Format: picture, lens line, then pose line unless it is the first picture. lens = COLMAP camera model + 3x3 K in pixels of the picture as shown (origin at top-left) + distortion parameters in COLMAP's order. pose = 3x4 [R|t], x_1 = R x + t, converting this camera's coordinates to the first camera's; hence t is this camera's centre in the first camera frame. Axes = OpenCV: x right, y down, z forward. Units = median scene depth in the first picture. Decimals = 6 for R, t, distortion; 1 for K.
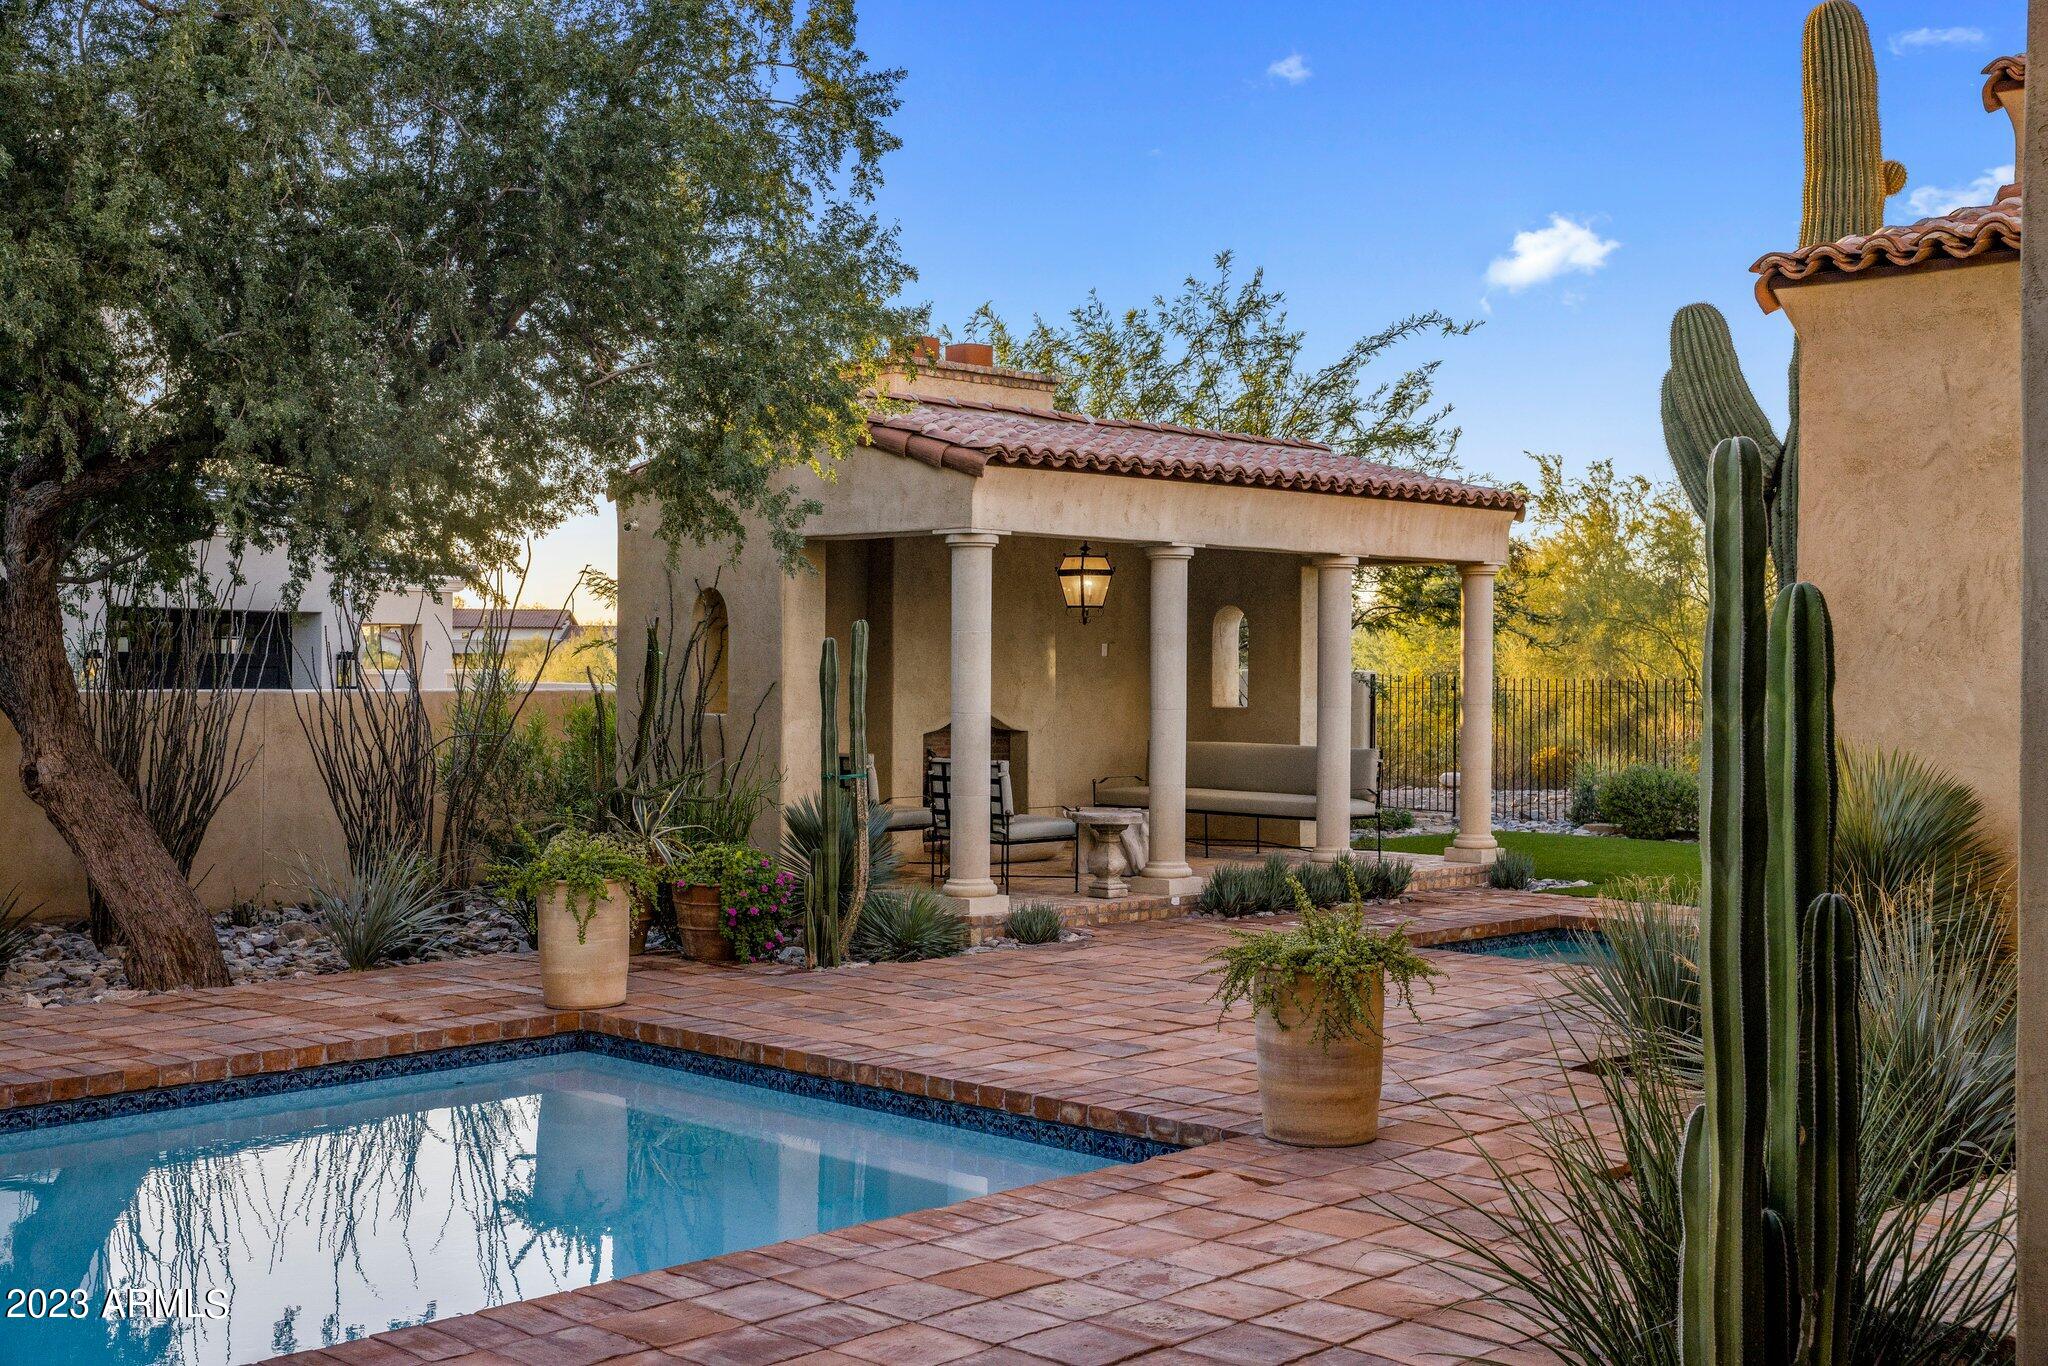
lens RADIAL K [[2367.3, 0, 1021.9], [0, 2367.3, 672.6], [0, 0, 1]] dist [-0.093641, 0.000000]
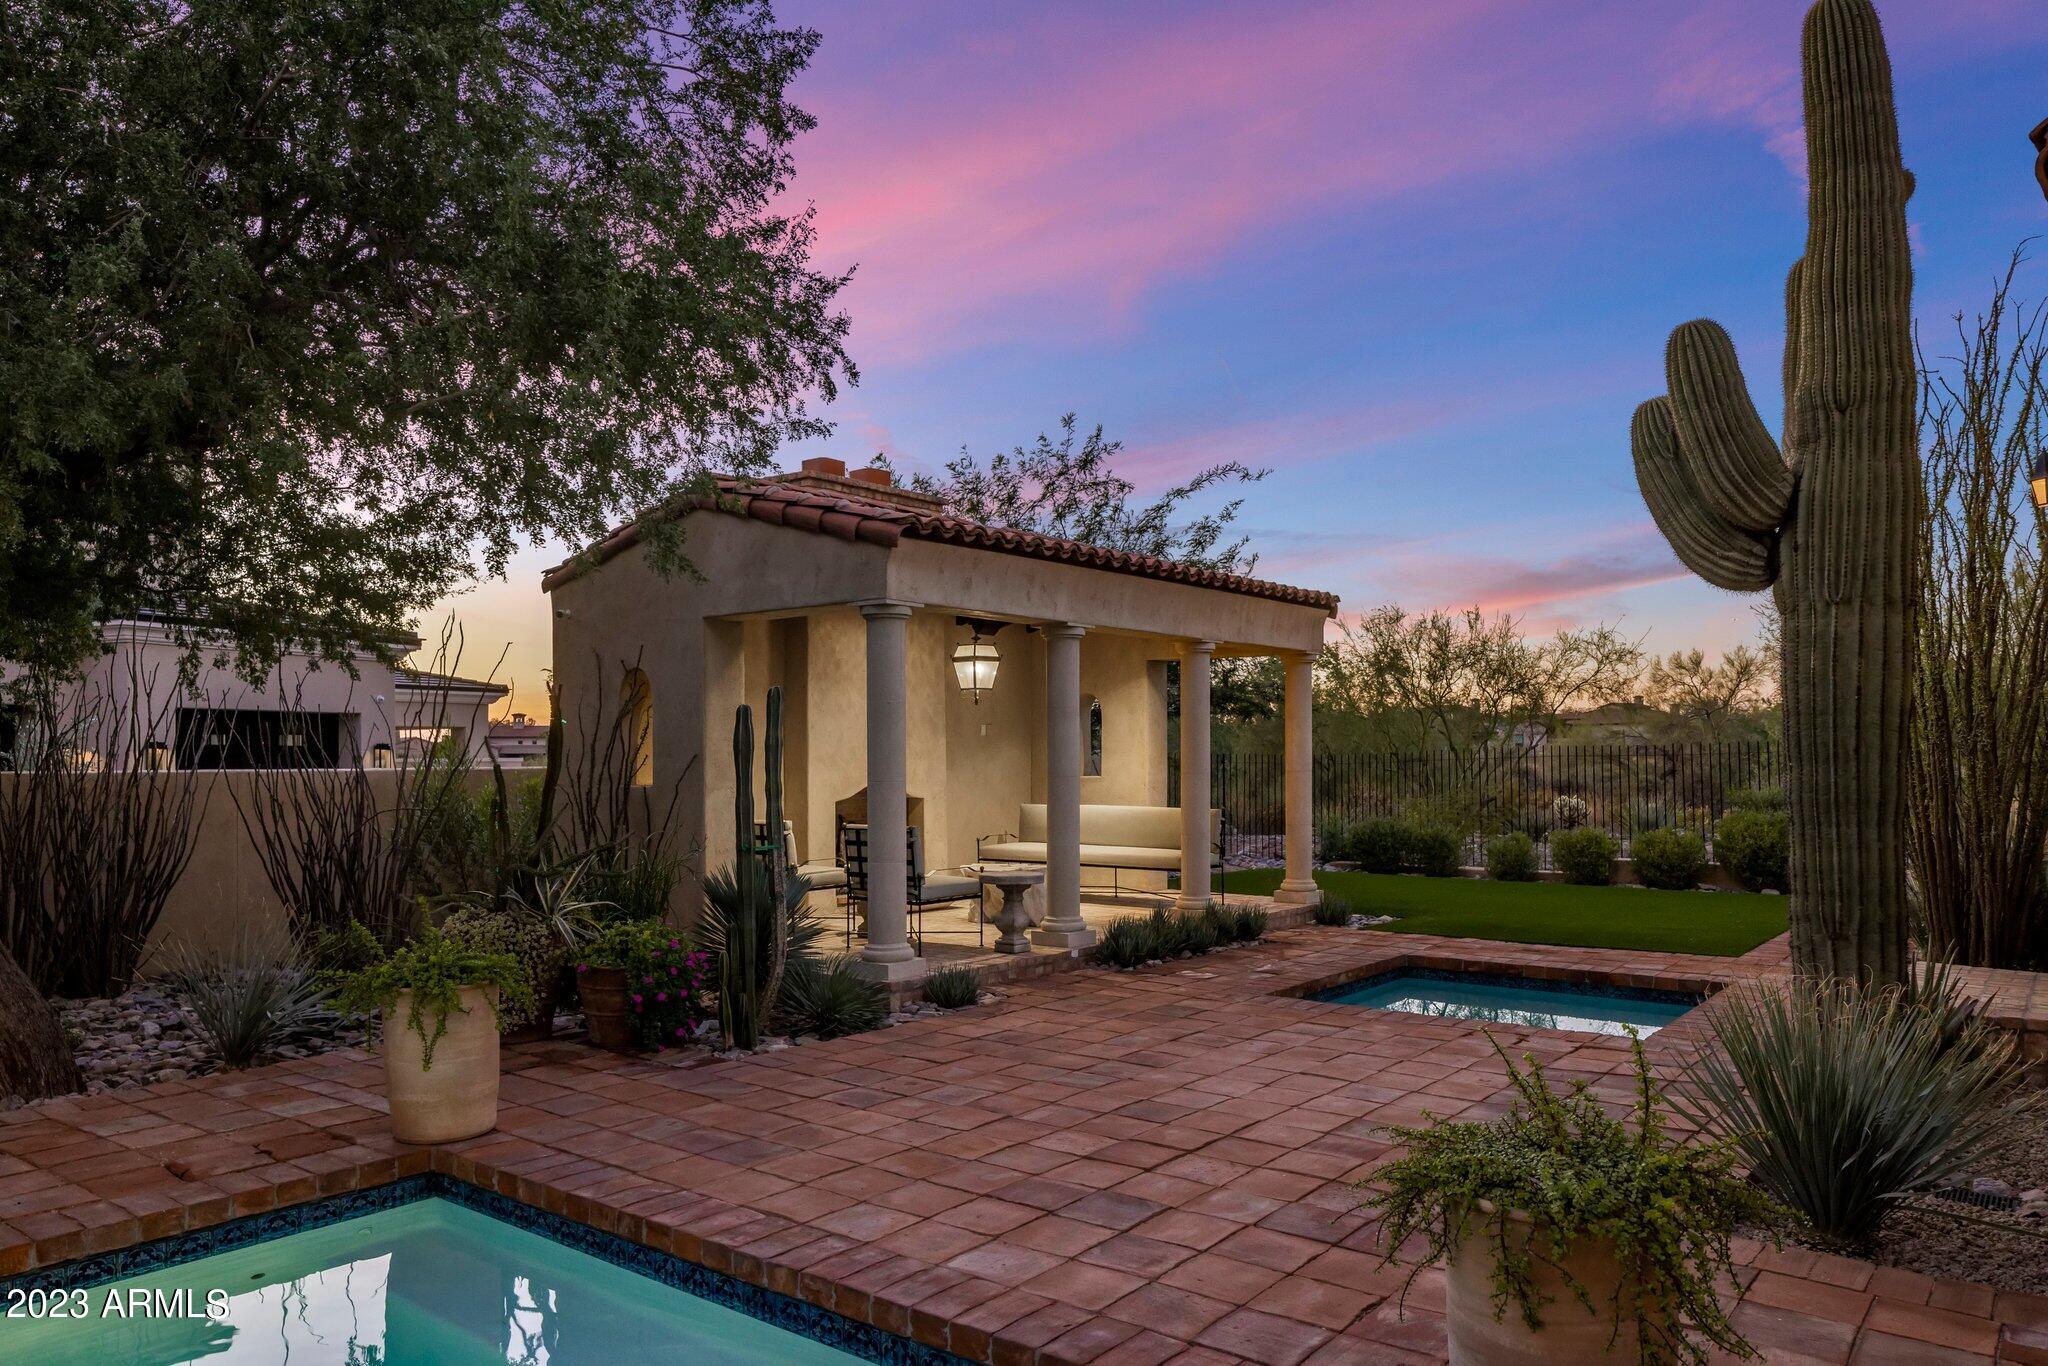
lens RADIAL K [[1382.0, 0, 1003.7], [0, 1382.0, 757.7], [0, 0, 1]] dist [-0.005666, -0.001488]
pose [[0.995988, -0.010723, 0.088841, -0.025183], [0.011015, 0.999935, -0.002801, 0.009489], [-0.088805, 0.003768, 0.996042, 0.415977]]
